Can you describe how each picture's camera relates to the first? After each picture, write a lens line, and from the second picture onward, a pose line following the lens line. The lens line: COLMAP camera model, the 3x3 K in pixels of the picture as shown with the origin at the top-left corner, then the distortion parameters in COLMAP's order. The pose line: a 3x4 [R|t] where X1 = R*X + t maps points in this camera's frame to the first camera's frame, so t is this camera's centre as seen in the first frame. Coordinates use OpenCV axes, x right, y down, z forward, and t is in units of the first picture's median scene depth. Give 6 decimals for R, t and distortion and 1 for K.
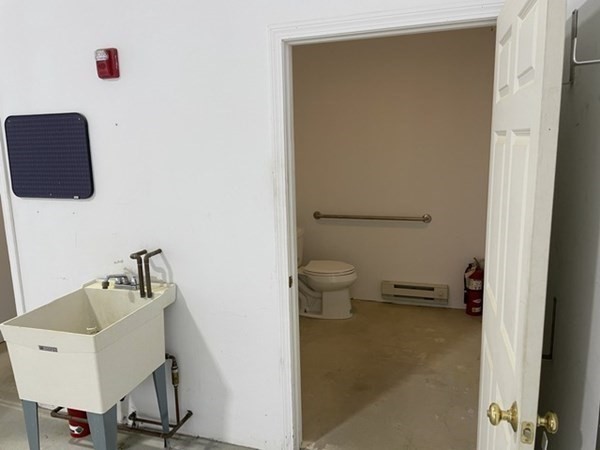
lens RADIAL K [[504.1, 0, 299.7], [0, 504.1, 238.8], [0, 0, 1]] dist [0.115939, -0.127168]
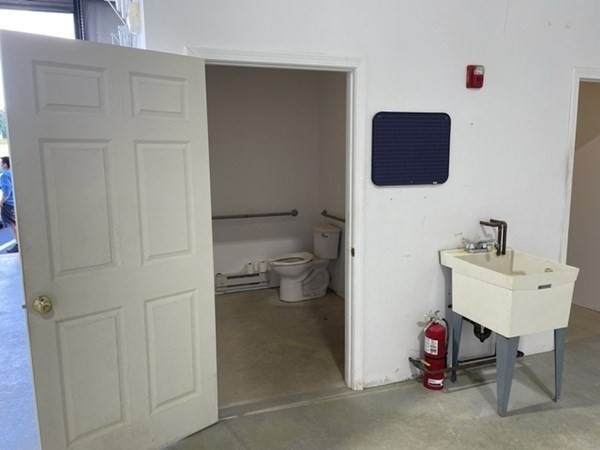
lens RADIAL K [[454.9, 0, 295.6], [0, 454.9, 219.9], [0, 0, 1]] dist [0.091949, -0.116597]
pose [[0.762417, -0.079080, 0.642236, -1.373644], [0.114814, 0.993288, -0.013993, -0.017502], [-0.636819, 0.084406, 0.766380, 0.394773]]
